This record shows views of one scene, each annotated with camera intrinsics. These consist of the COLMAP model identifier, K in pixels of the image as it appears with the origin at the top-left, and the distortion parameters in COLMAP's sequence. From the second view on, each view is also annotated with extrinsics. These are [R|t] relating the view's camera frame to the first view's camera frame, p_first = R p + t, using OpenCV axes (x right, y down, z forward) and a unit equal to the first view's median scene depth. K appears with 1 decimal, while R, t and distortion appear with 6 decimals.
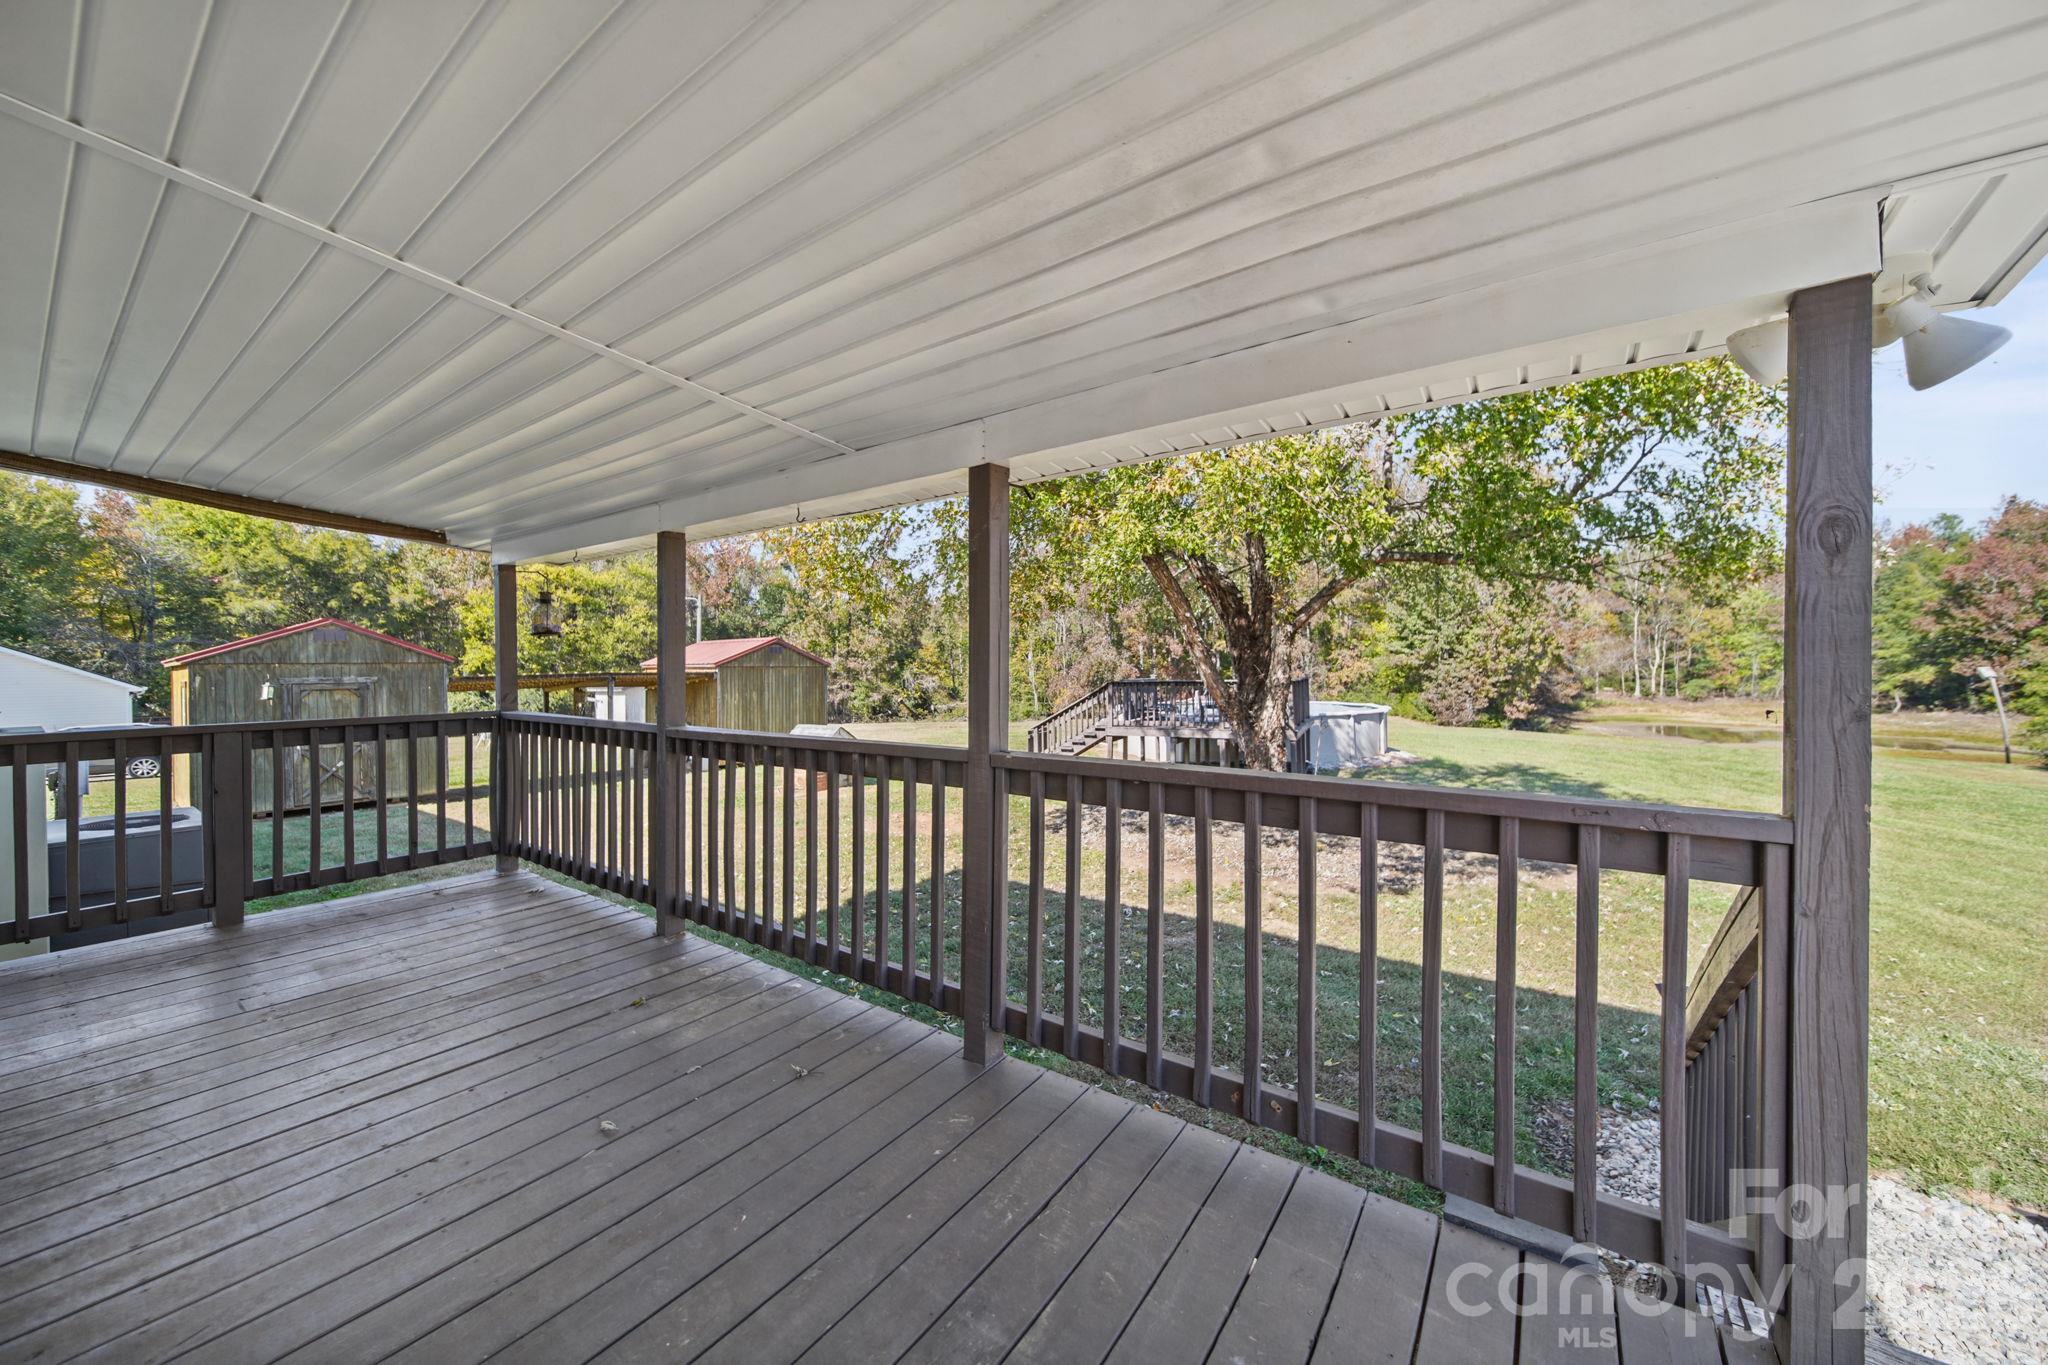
lens RADIAL K [[720.6, 0, 1035.5], [0, 720.6, 651.3], [0, 0, 1]] dist [-0.014404, -0.000005]
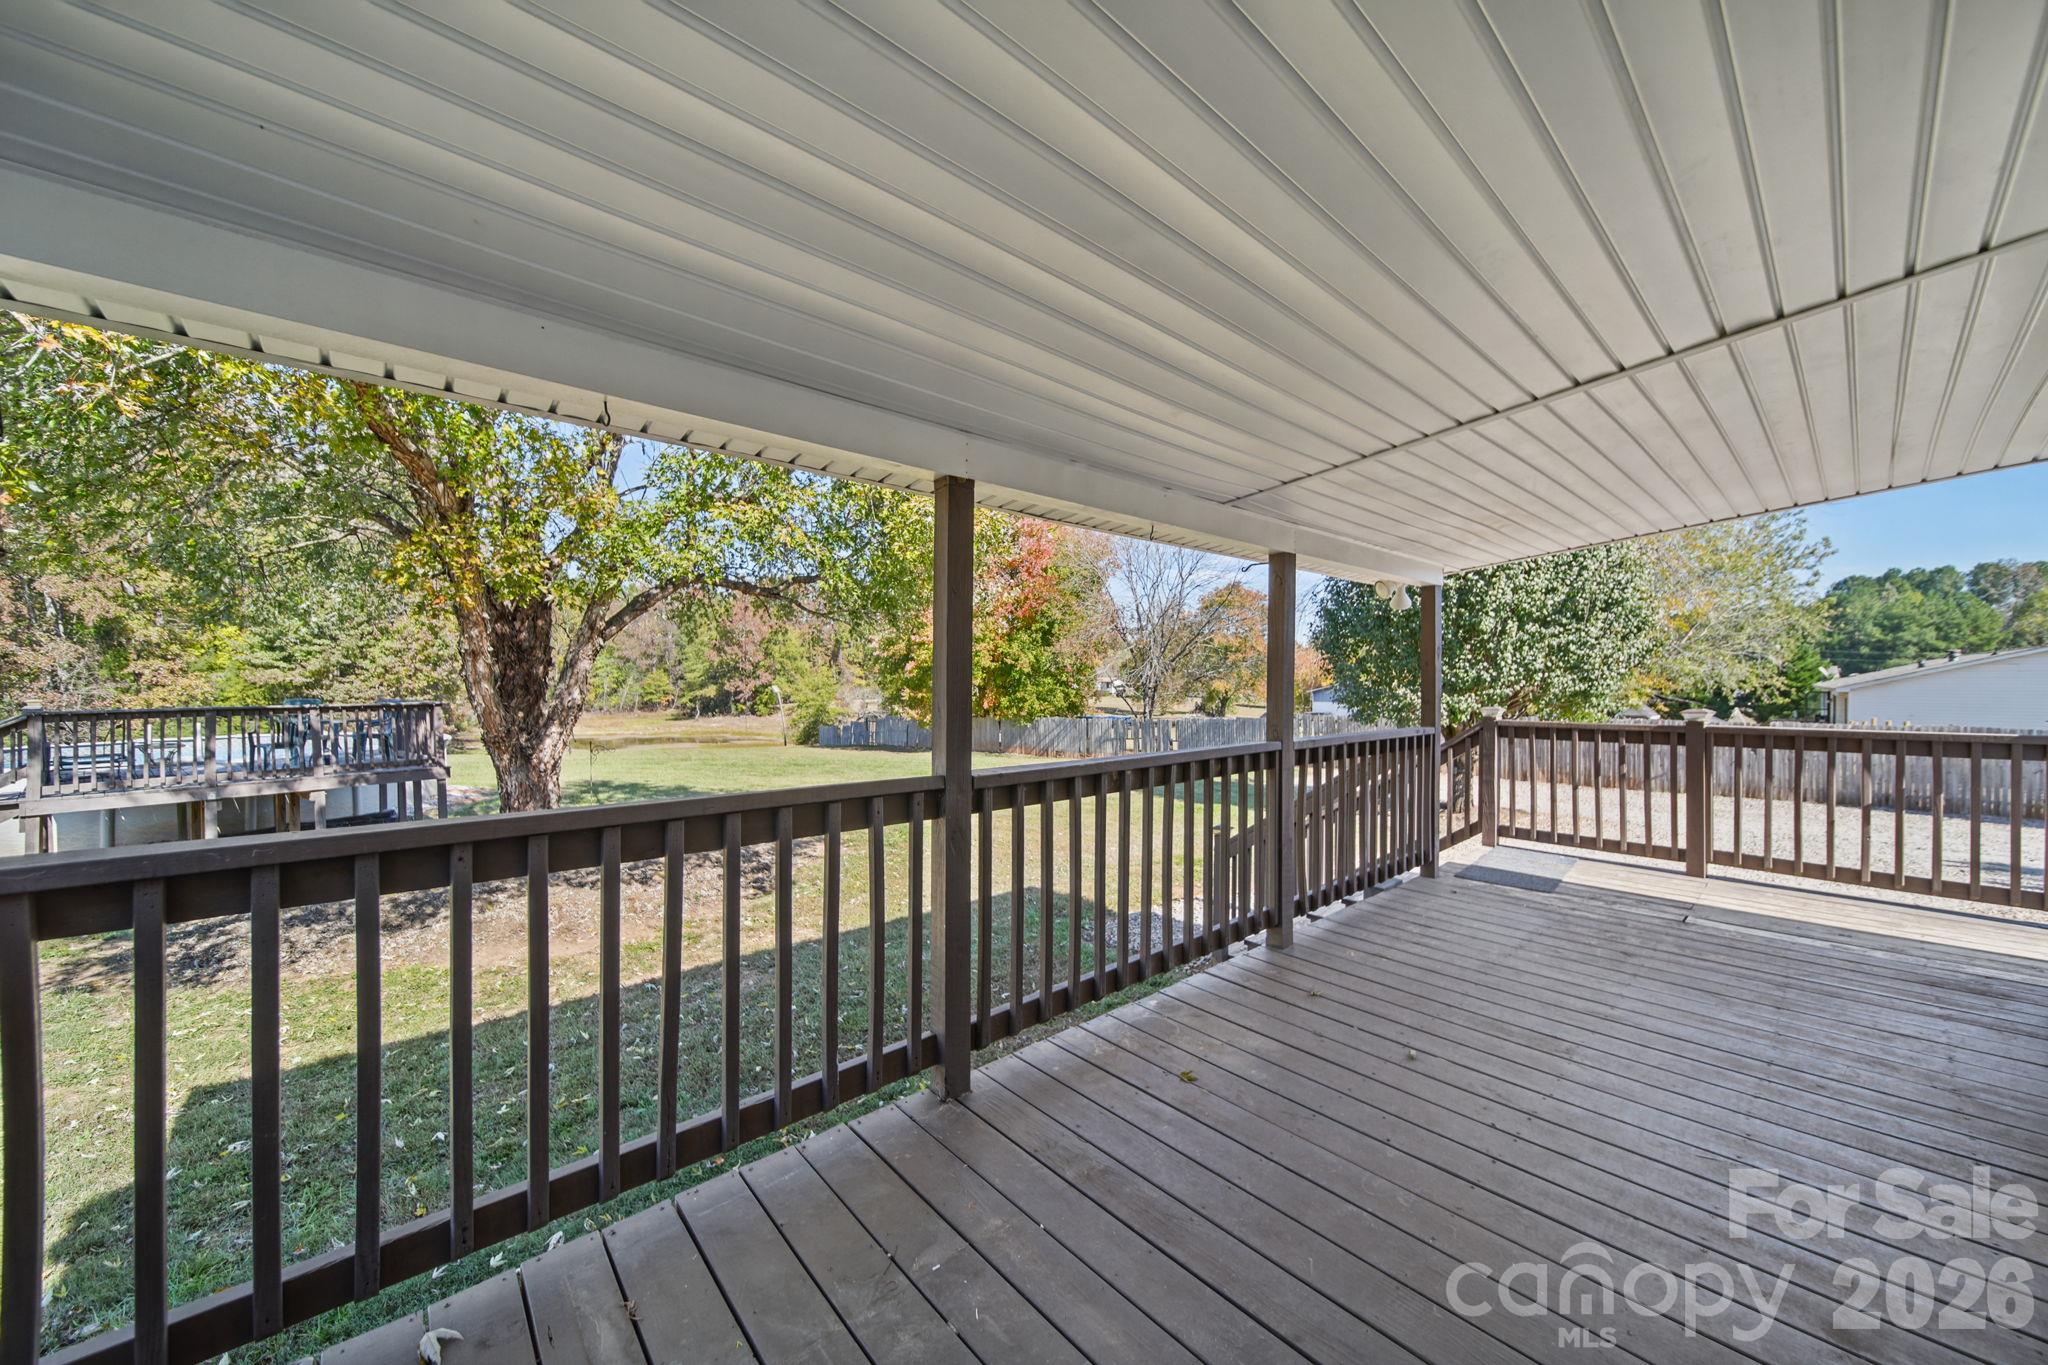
lens RADIAL K [[735.7, 0, 1024.0], [0, 735.7, 682.5], [0, 0, 1]] dist [0.000104, 0.000043]
pose [[0.236022, 0.003468, 0.971741, -0.392330], [-0.020340, 0.999792, 0.001372, 0.005783], [-0.971535, -0.020089, 0.236044, 0.267838]]
